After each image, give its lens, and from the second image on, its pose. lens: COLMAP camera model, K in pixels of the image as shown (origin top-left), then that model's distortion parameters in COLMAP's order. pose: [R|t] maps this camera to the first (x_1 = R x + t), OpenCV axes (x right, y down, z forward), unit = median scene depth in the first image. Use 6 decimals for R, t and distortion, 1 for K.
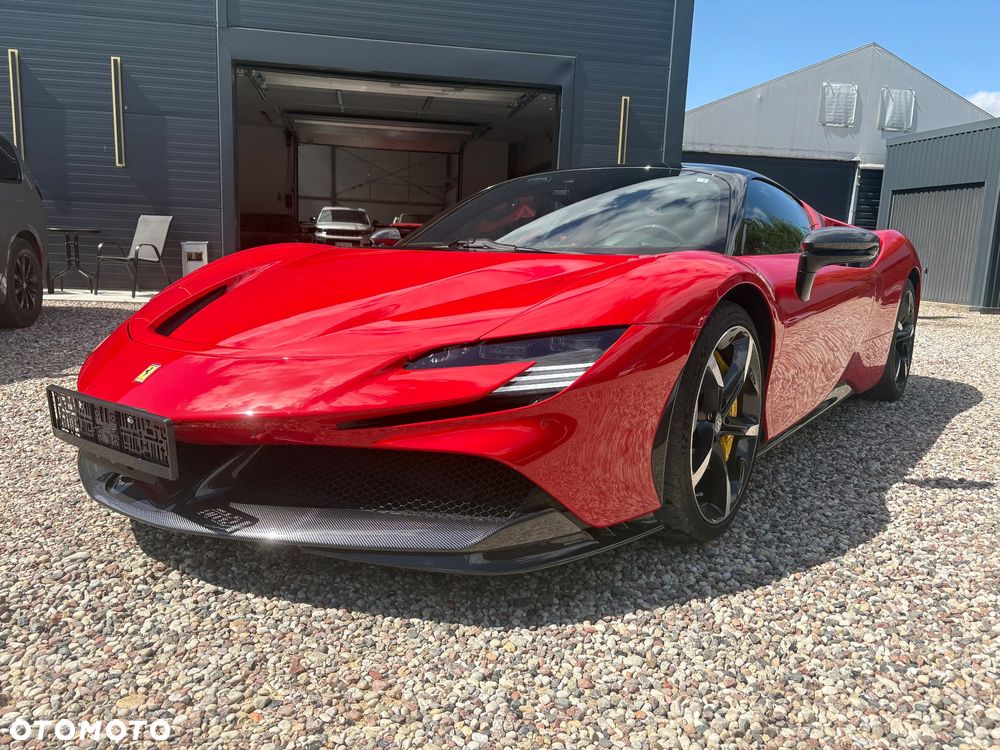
lens RADIAL K [[762.0, 0, 495.2], [0, 762.0, 376.1], [0, 0, 1]] dist [0.036465, -0.037566]
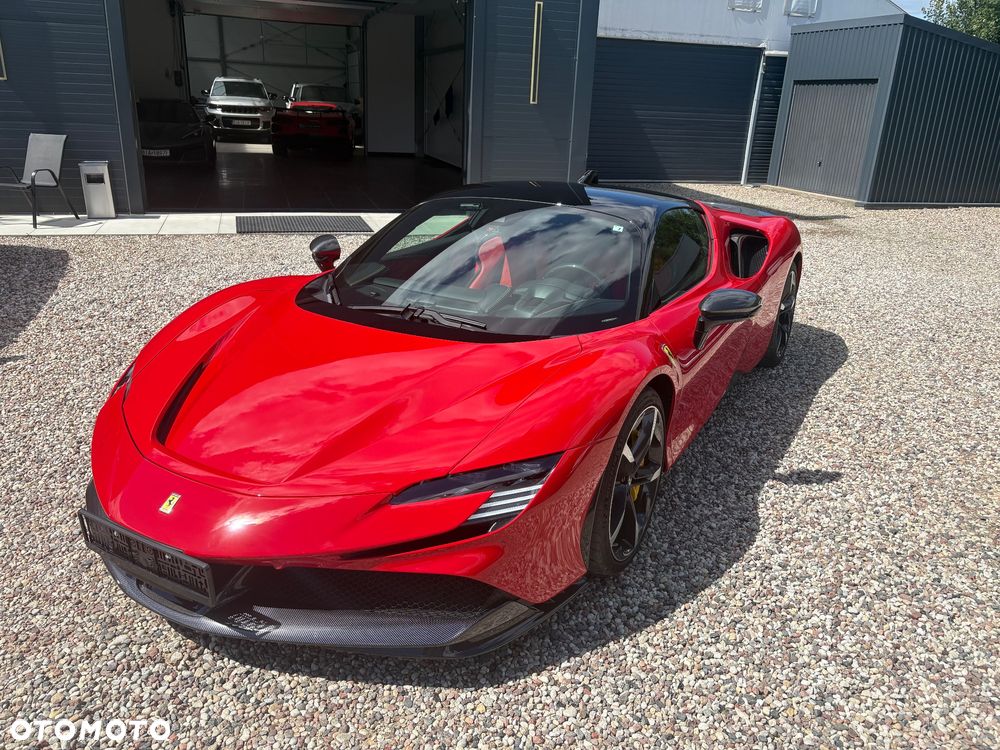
lens RADIAL K [[761.4, 0, 500.0], [0, 761.4, 375.0], [0, 0, 1]] dist [0.043362, -0.049897]
pose [[0.992354, -0.038623, 0.117229, -0.075555], [0.017107, 0.983652, 0.179268, -0.421806], [-0.122237, -0.175891, 0.976791, -0.209915]]
